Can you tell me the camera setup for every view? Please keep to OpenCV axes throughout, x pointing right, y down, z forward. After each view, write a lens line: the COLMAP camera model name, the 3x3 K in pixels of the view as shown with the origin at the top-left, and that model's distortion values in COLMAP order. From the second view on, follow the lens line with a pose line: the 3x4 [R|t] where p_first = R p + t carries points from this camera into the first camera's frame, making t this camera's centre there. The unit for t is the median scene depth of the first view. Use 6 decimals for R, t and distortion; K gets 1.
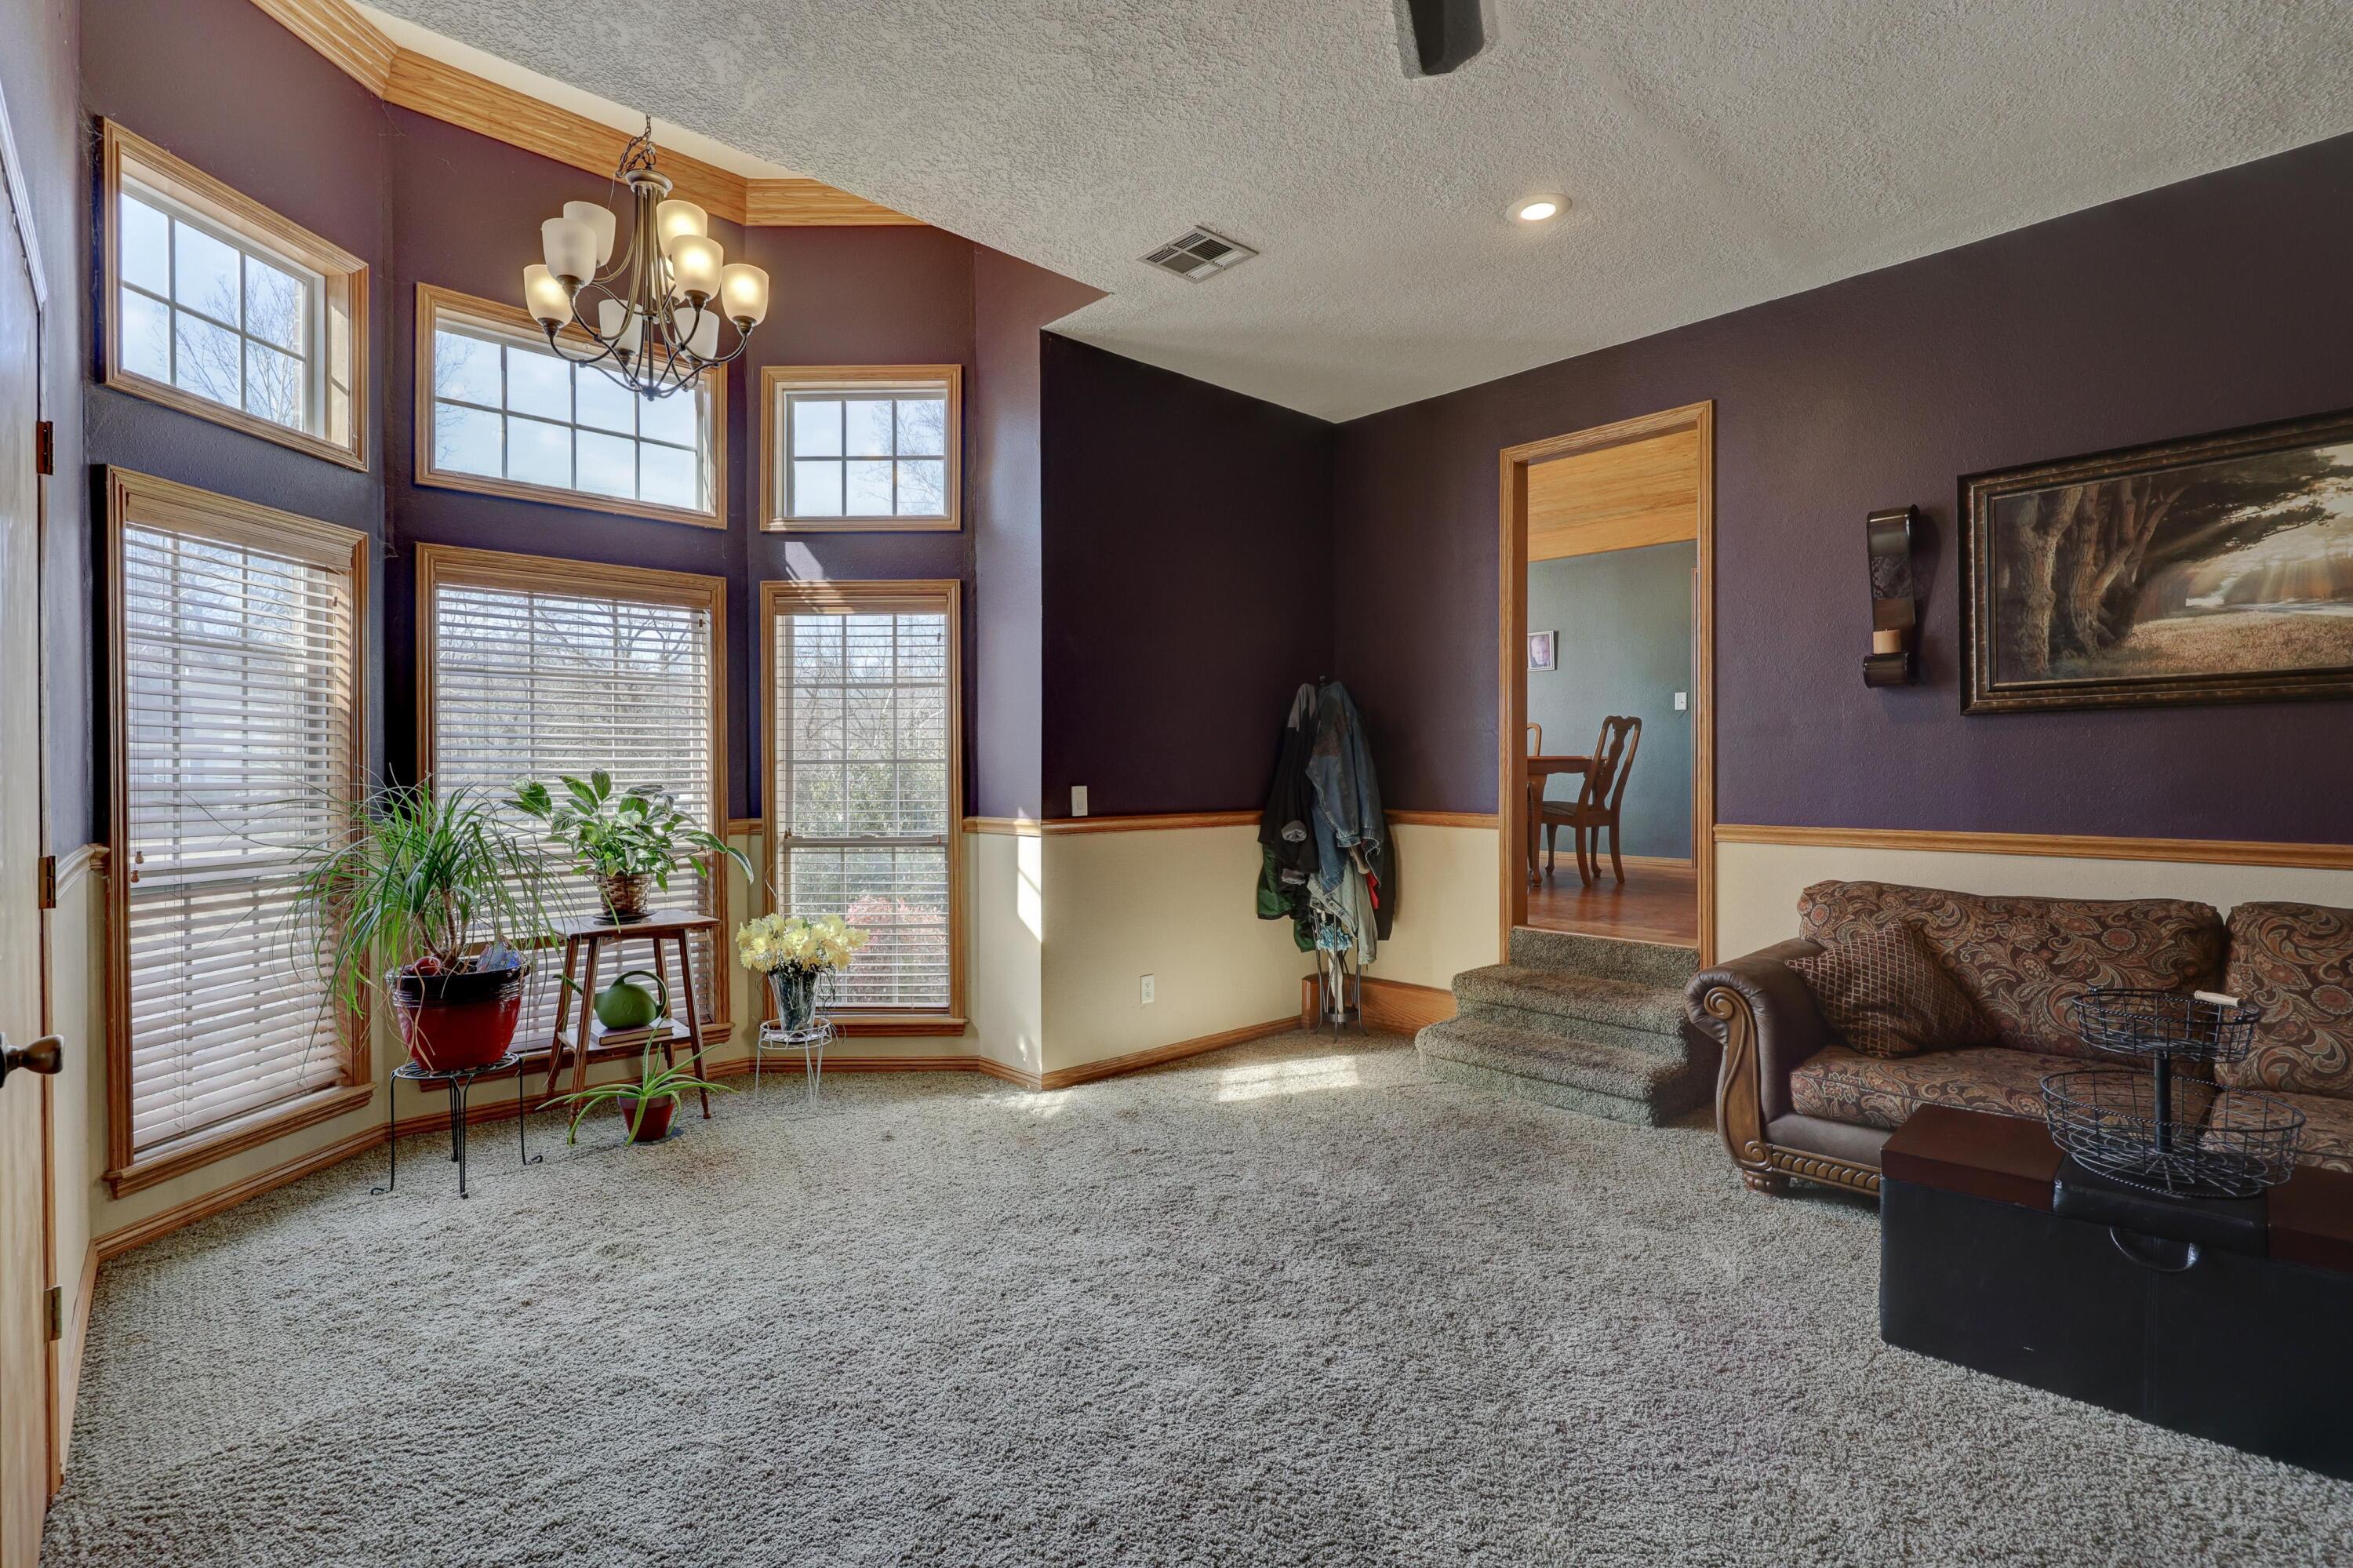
lens RADIAL K [[1104.0, 0, 1171.0], [0, 1104.0, 784.4], [0, 0, 1]] dist [0.004028, -0.000184]
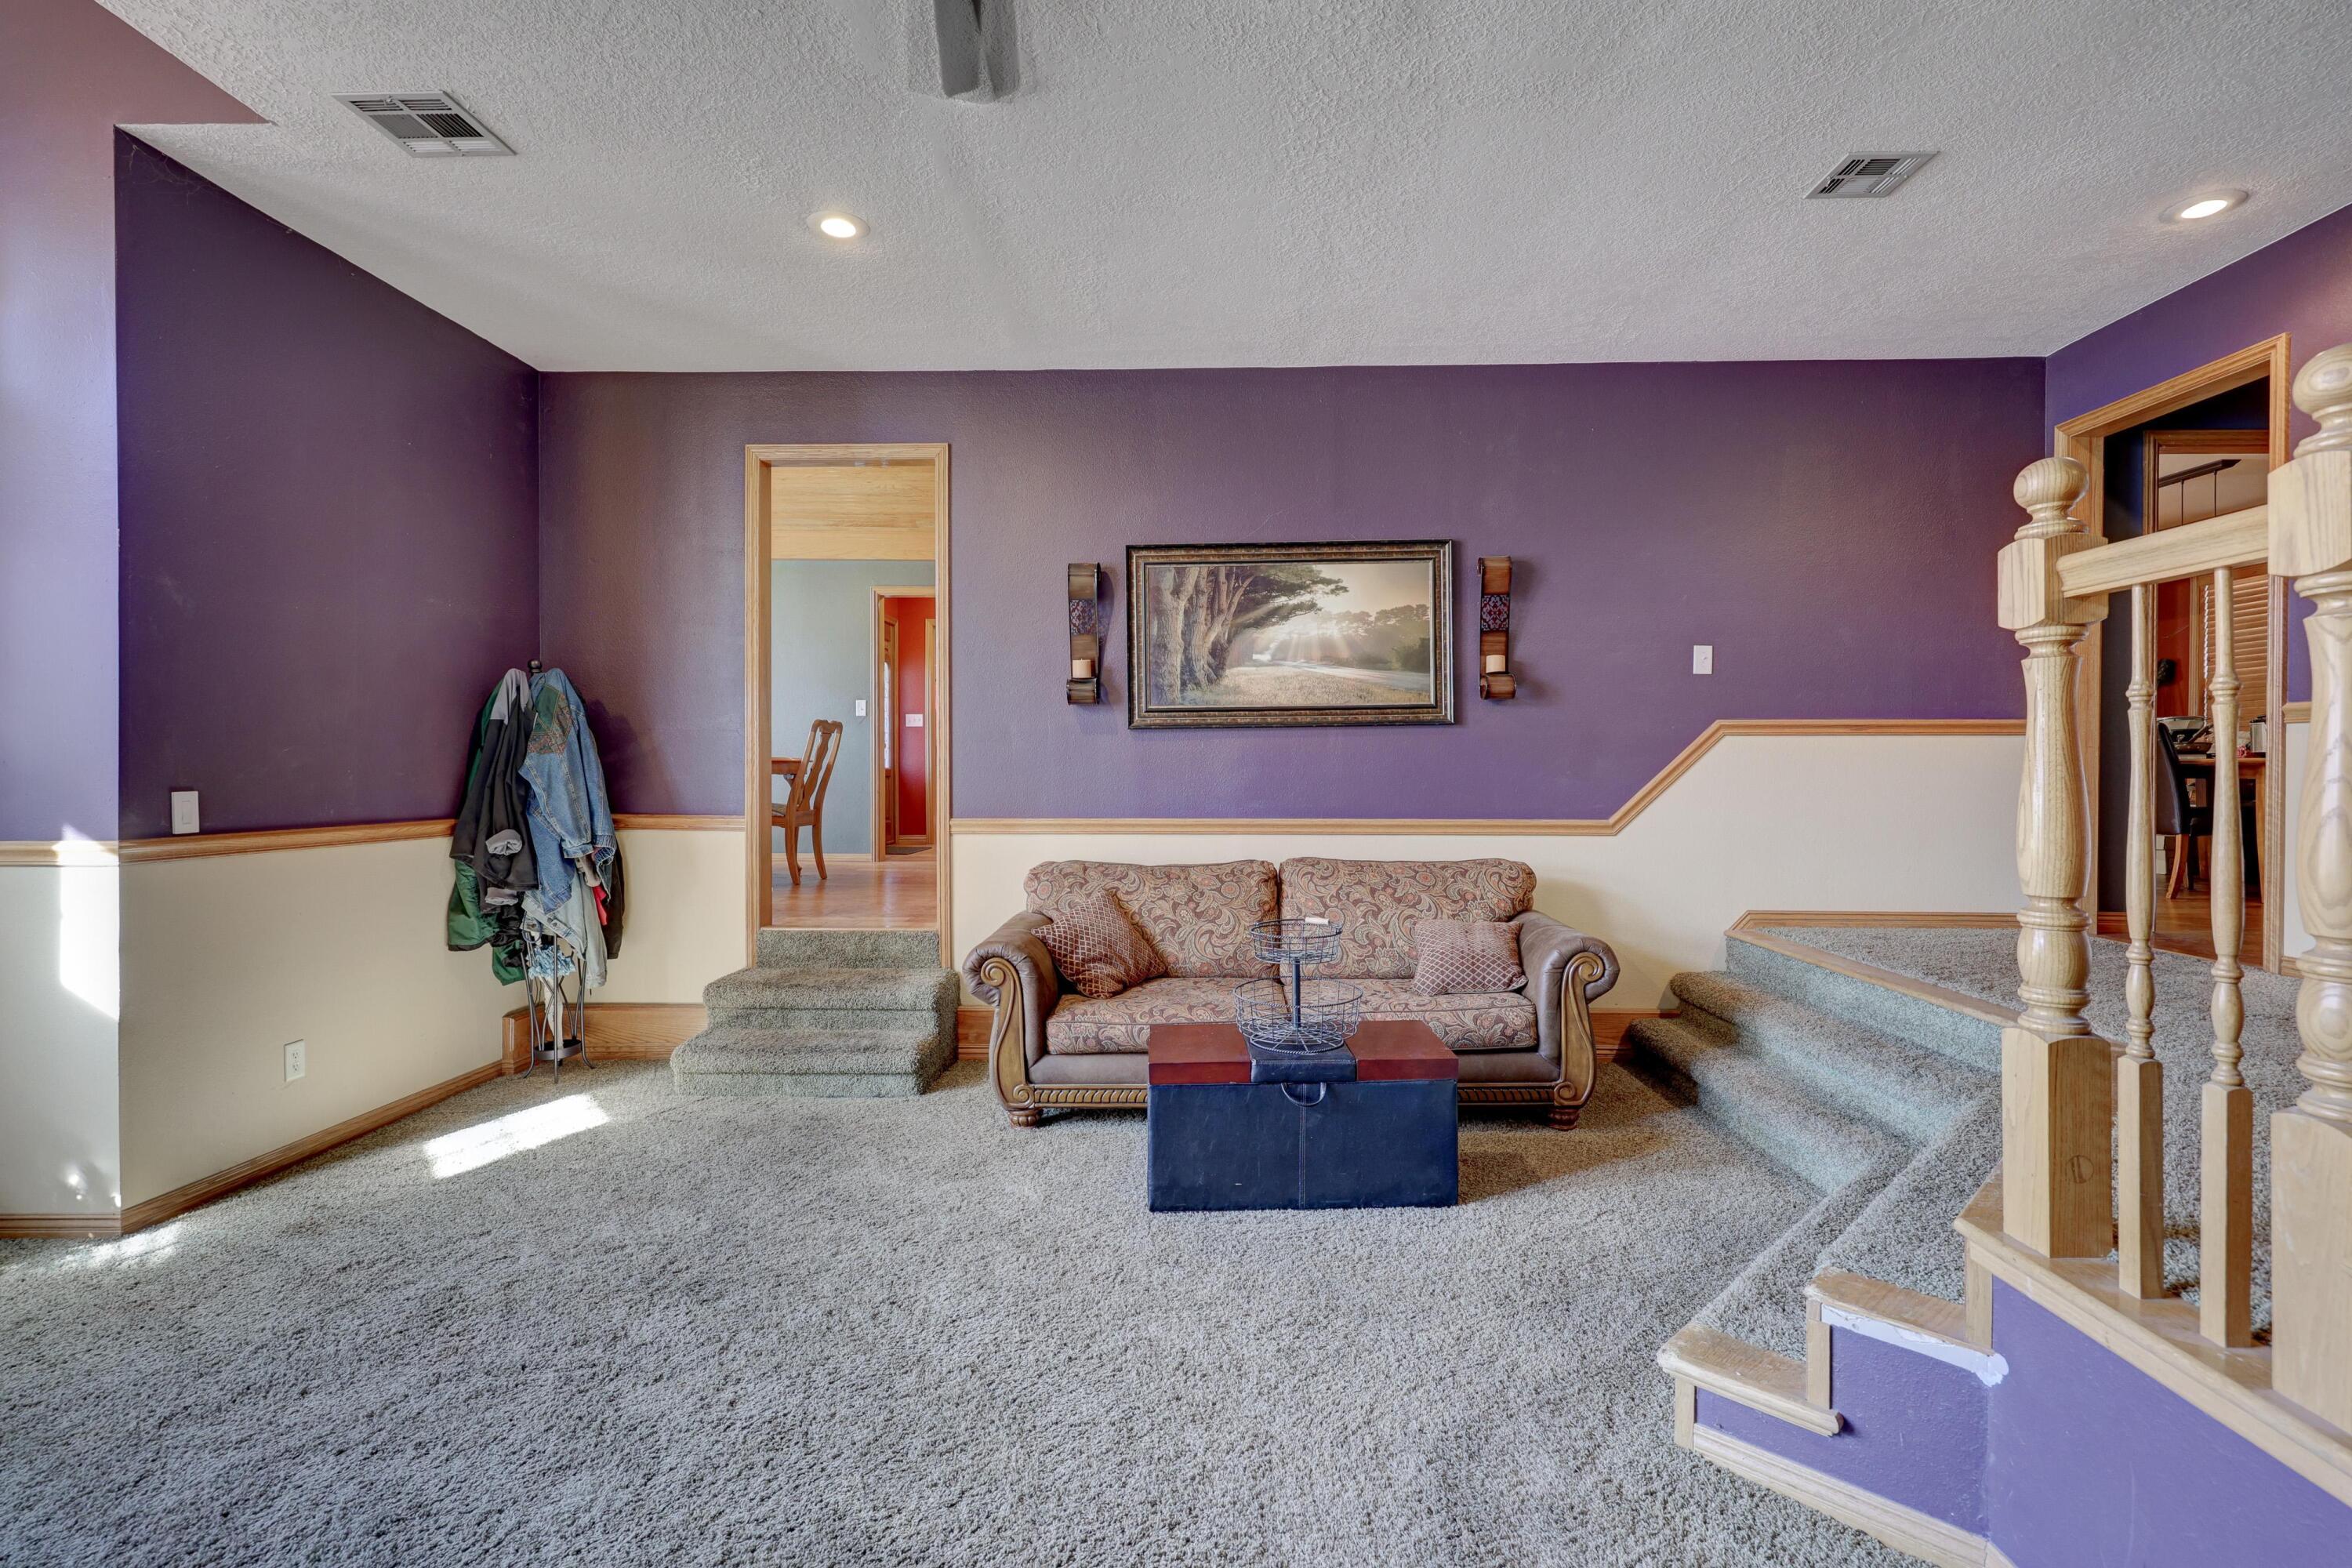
lens RADIAL K [[1103.5, 0, 1159.9], [0, 1103.5, 787.2], [0, 0, 1]] dist [0.004028, -0.000184]
pose [[0.695476, -0.007859, 0.718506, -0.192774], [0.008142, 0.999962, 0.003057, 0.002244], [-0.718503, 0.003724, 0.695514, 0.066051]]
